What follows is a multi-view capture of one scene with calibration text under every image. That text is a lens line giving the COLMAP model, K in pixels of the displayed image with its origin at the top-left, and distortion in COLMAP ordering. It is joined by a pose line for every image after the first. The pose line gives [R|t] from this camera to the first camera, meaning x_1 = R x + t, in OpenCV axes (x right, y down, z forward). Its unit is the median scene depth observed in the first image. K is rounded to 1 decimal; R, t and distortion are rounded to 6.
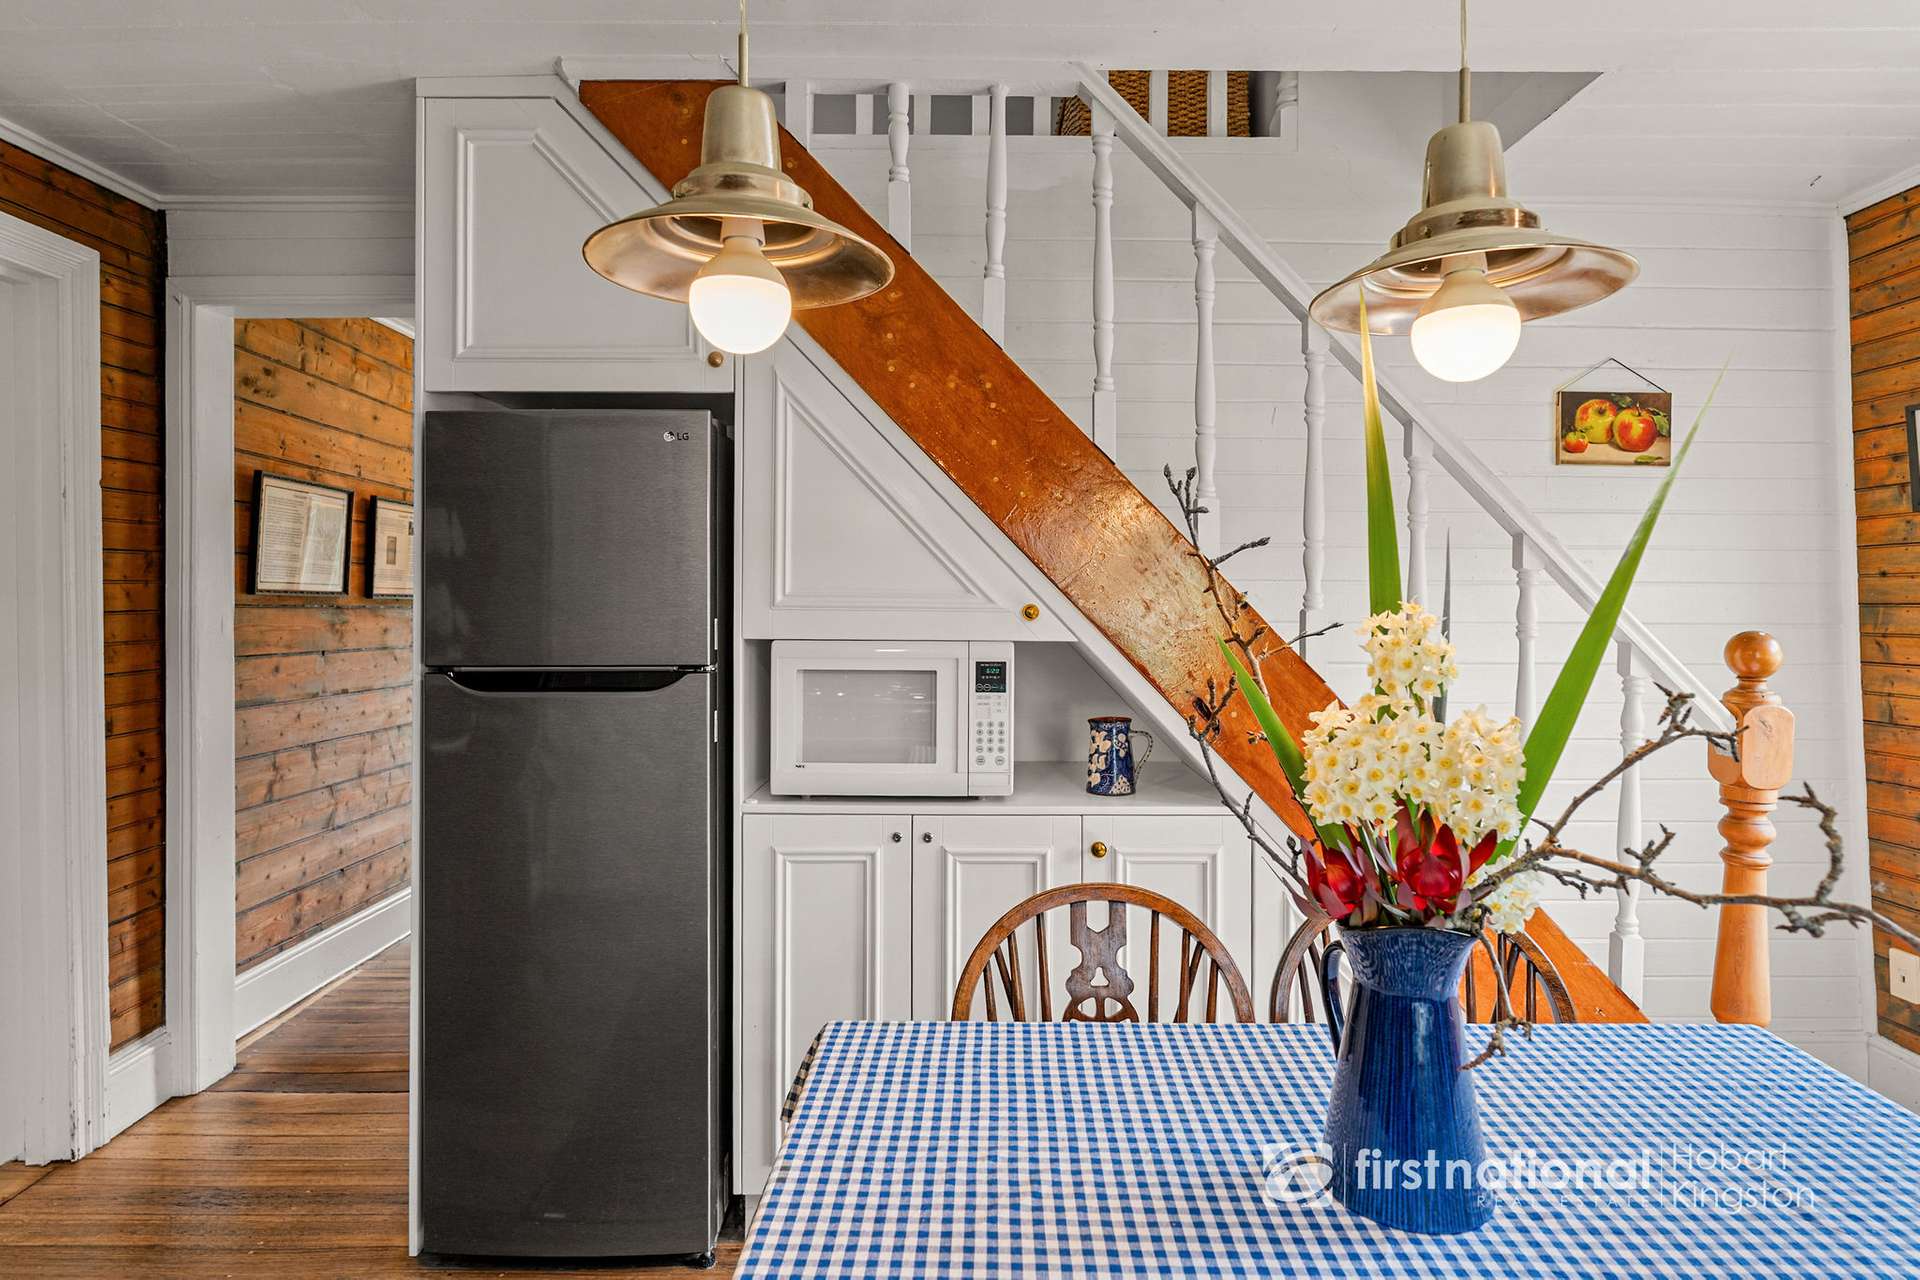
lens RADIAL K [[1093.6, 0, 963.7], [0, 1093.6, 607.0], [0, 0, 1]] dist [-0.005113, 0.000285]
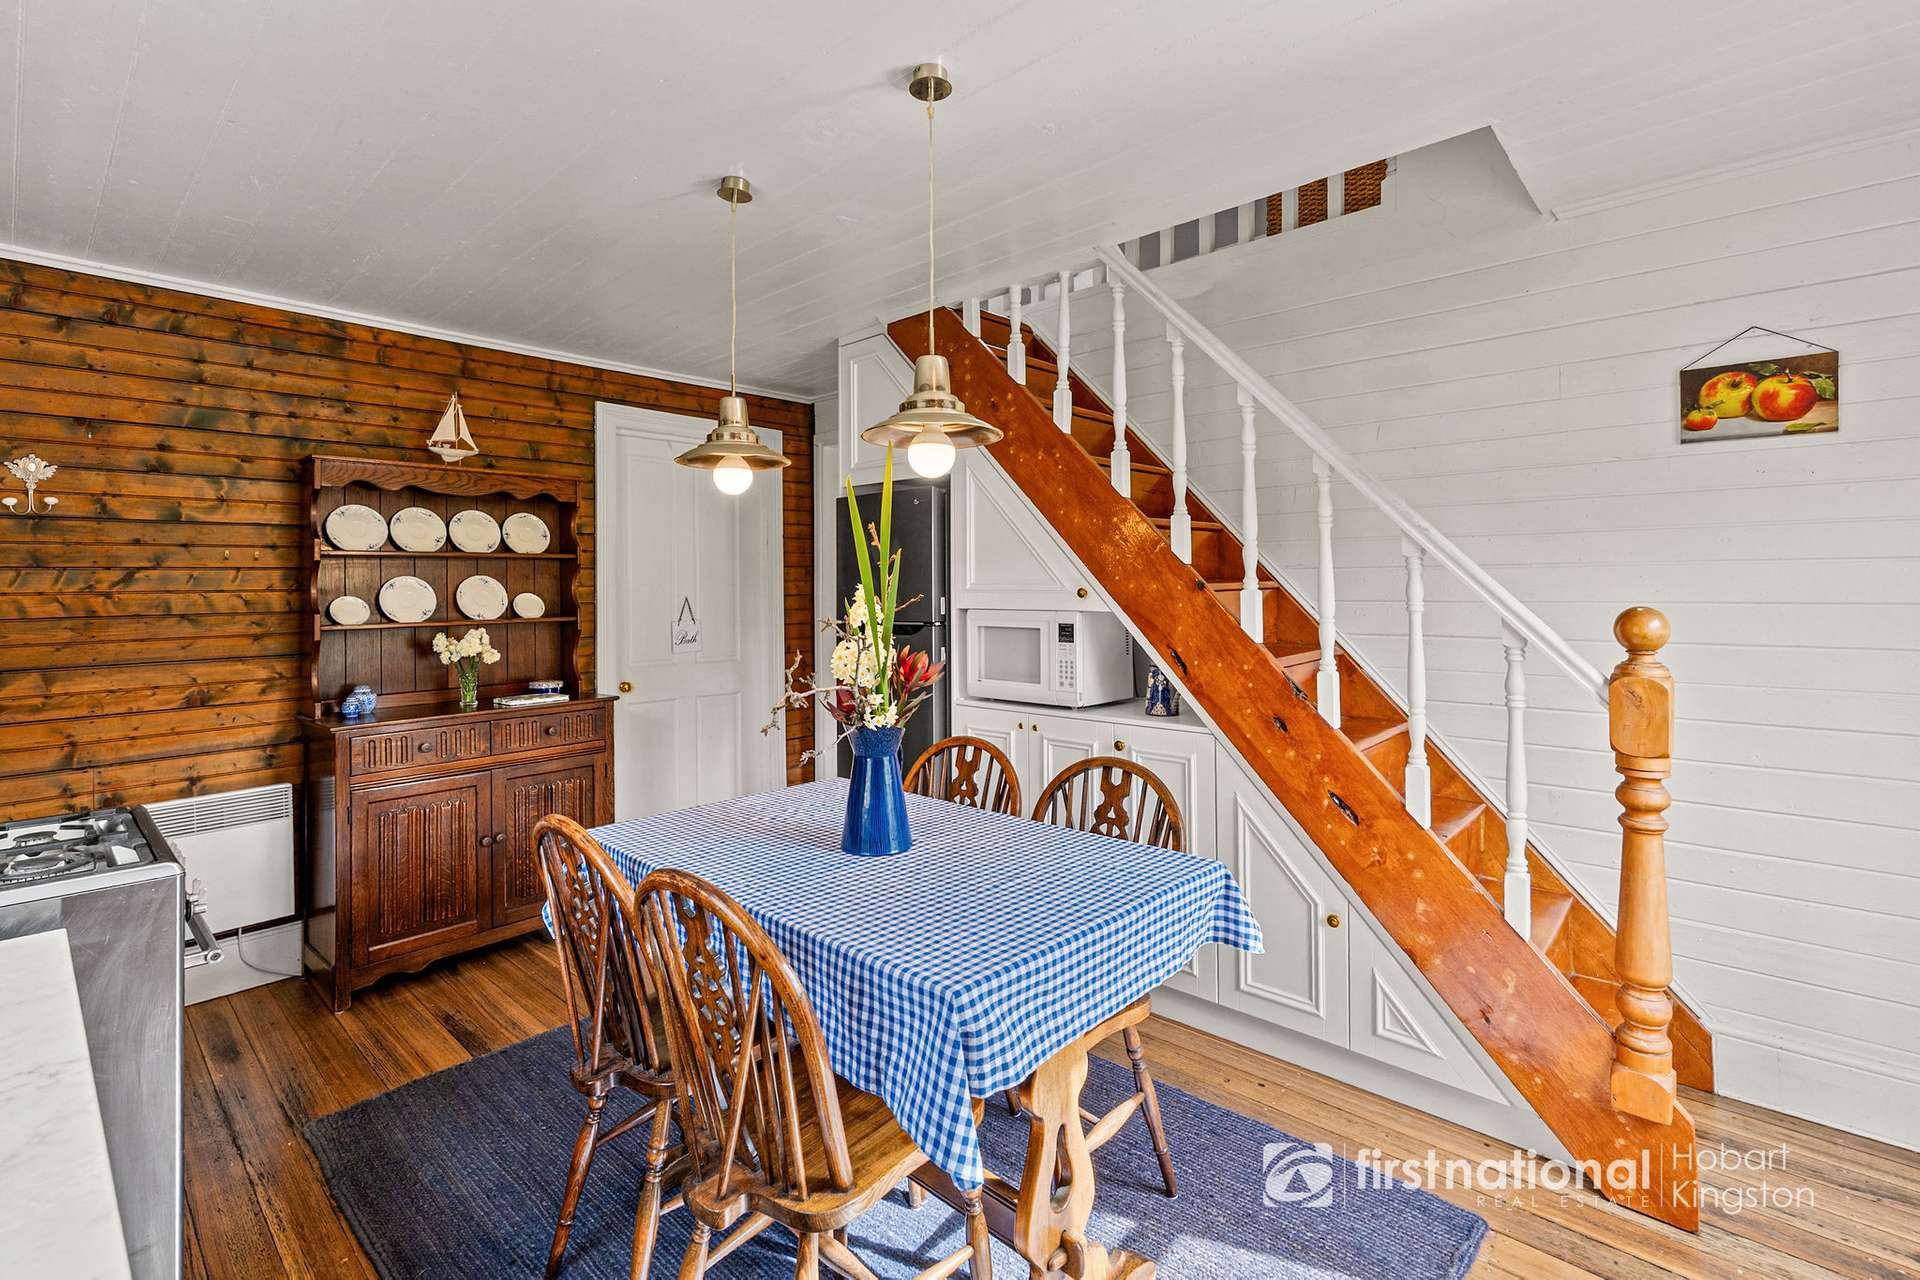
lens RADIAL K [[866.4, 0, 954.7], [0, 866.4, 590.6], [0, 0, 1]] dist [0.002390, 0.000202]
pose [[0.734786, -0.006031, -0.678272, 0.774678], [0.009242, 0.999957, 0.001121, -0.002475], [0.678236, -0.007092, 0.734810, -0.059698]]
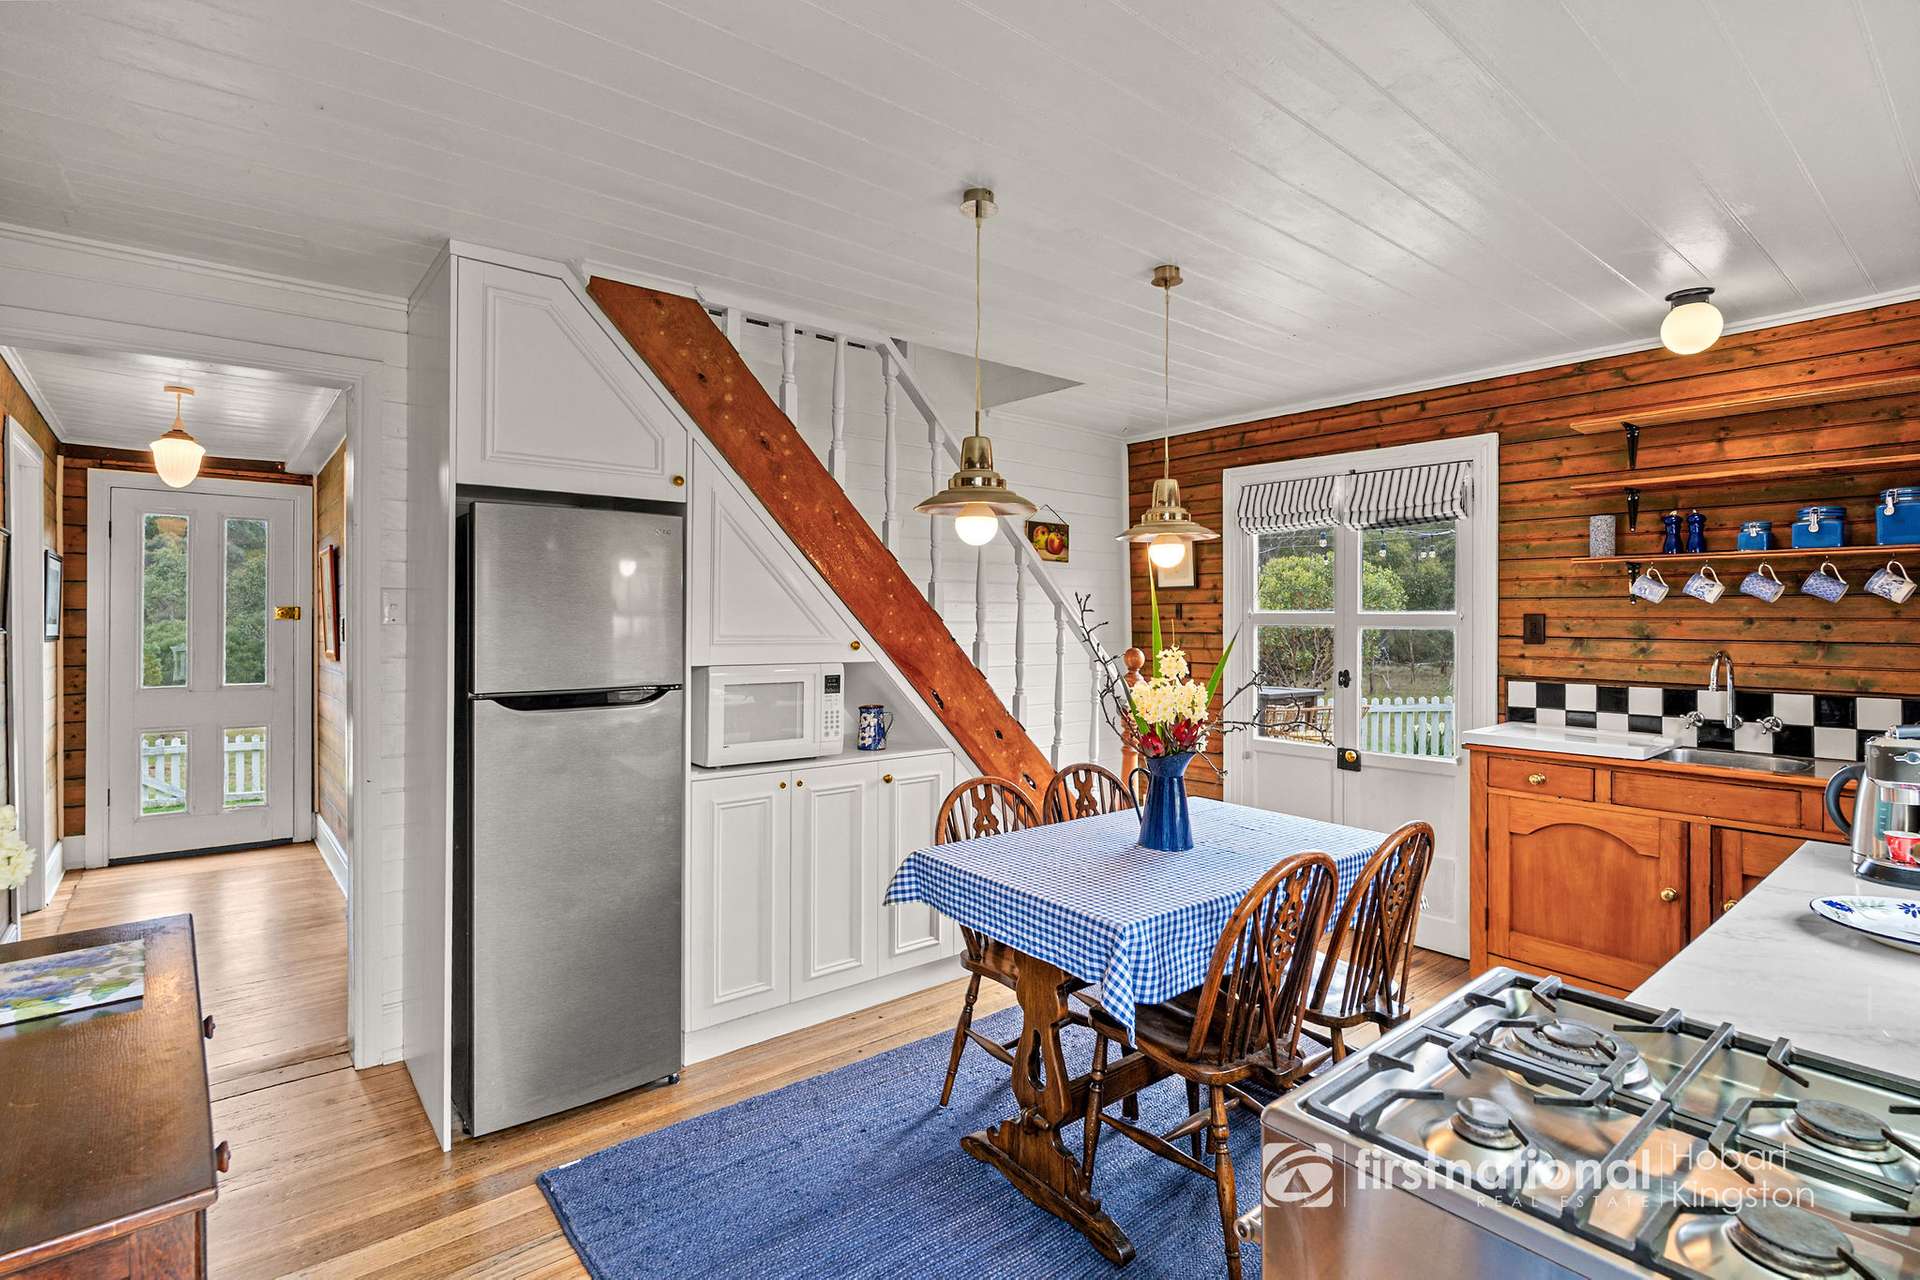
lens RADIAL K [[934.3, 0, 967.0], [0, 934.3, 617.2], [0, 0, 1]] dist [0.000601, 0.000225]
pose [[0.775110, 0.002407, 0.631821, -0.720966], [-0.004583, 0.999988, 0.001813, -0.042610], [-0.631809, -0.004302, 0.775112, -0.243734]]
